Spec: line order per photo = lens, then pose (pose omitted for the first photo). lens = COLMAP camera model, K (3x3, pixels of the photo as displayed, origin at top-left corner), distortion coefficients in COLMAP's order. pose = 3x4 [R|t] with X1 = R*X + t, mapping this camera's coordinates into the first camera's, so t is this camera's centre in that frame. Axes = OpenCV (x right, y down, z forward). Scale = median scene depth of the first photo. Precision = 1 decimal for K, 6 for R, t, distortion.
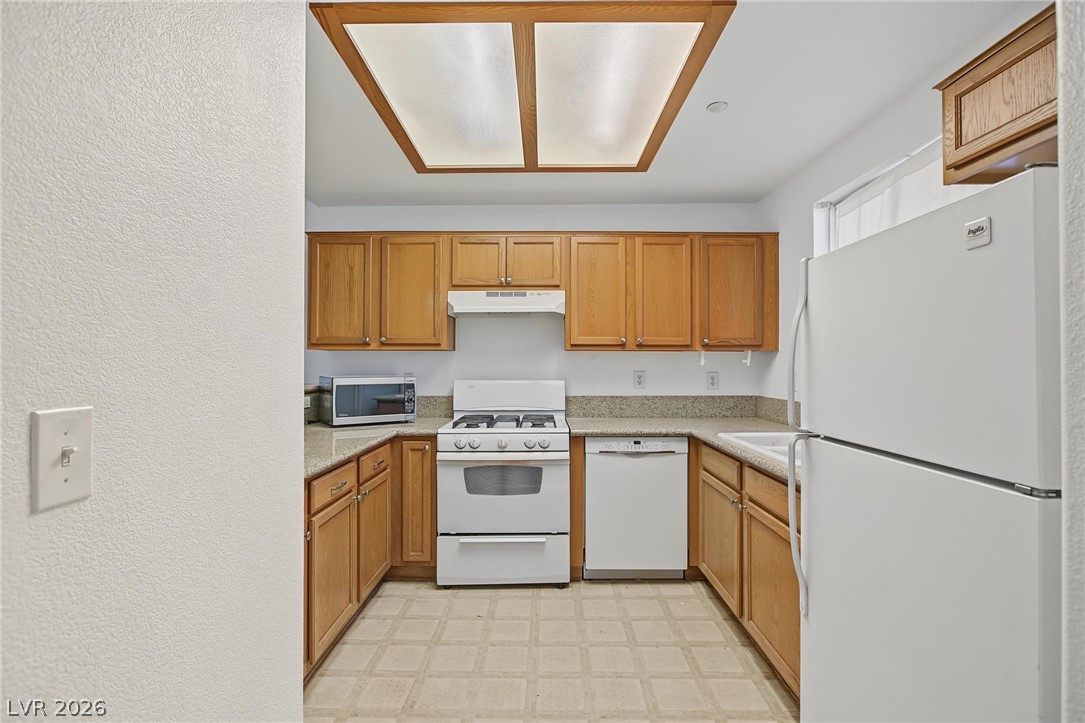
lens RADIAL K [[495.2, 0, 541.2], [0, 495.2, 362.3], [0, 0, 1]] dist [-0.016253, 0.002531]
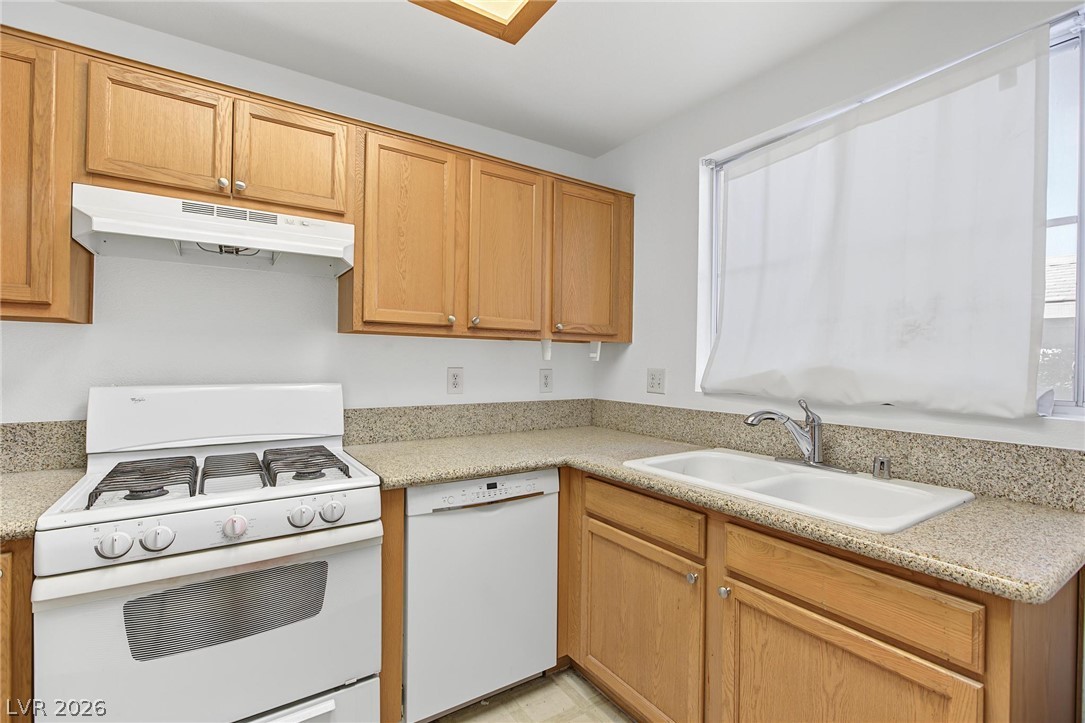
lens RADIAL K [[495.2, 0, 546.3], [0, 495.2, 360.4], [0, 0, 1]] dist [-0.016253, 0.002531]
pose [[0.829323, 0.008923, 0.558698, -0.083168], [-0.012910, 0.999912, 0.003193, 0.004441], [-0.558621, -0.009861, 0.829365, 0.415002]]
